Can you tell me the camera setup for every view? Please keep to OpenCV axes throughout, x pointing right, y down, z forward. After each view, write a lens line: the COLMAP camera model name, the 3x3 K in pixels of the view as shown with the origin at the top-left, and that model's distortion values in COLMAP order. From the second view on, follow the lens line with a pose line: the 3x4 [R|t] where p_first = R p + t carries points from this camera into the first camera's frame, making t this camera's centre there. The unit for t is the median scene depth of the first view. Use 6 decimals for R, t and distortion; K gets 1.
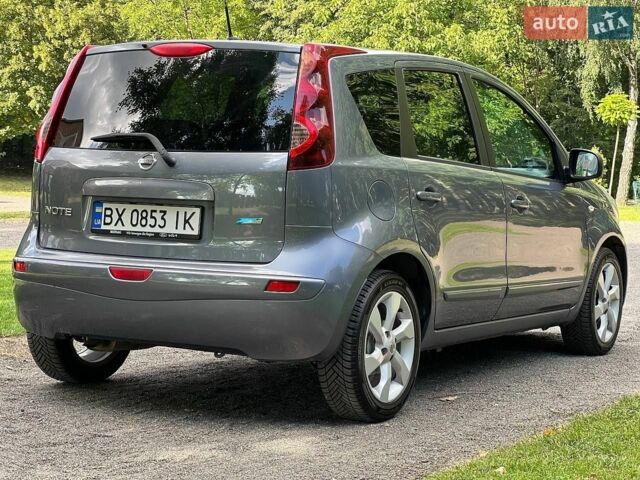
lens RADIAL K [[1329.9, 0, 323.5], [0, 1329.9, 239.7], [0, 0, 1]] dist [0.176368, 0.000000]
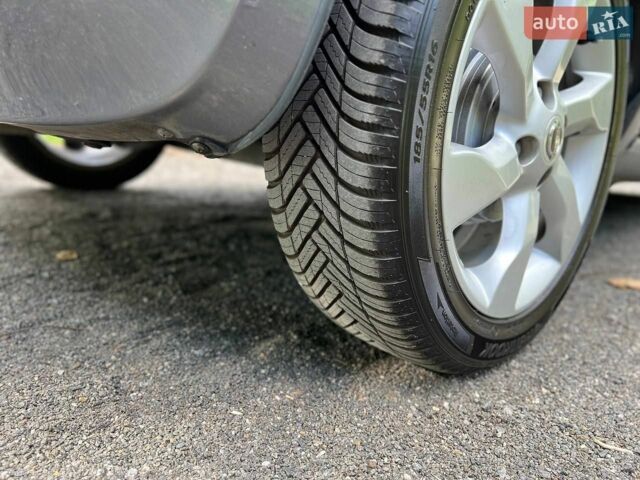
lens RADIAL K [[460.7, 0, 321.0], [0, 460.7, 239.2], [0, 0, 1]] dist [-0.032552, -0.001799]
pose [[0.953321, 0.120579, -0.276840, 0.033326], [-0.067996, 0.978987, 0.192252, 0.087092], [0.294204, -0.164453, 0.941488, 0.893152]]
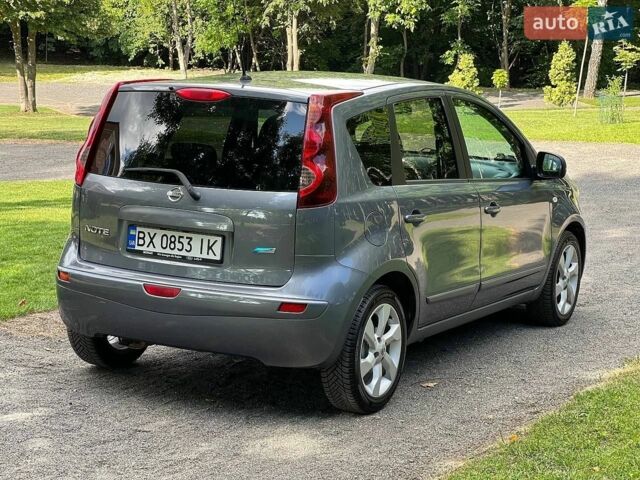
lens RADIAL K [[1329.9, 0, 316.5], [0, 1329.9, 241.3], [0, 0, 1]] dist [0.176368, 0.000000]
pose [[0.999802, 0.005448, 0.019147, -0.030614], [-0.007286, 0.995232, 0.097262, -0.130997], [-0.018526, -0.097382, 0.995075, -0.164792]]
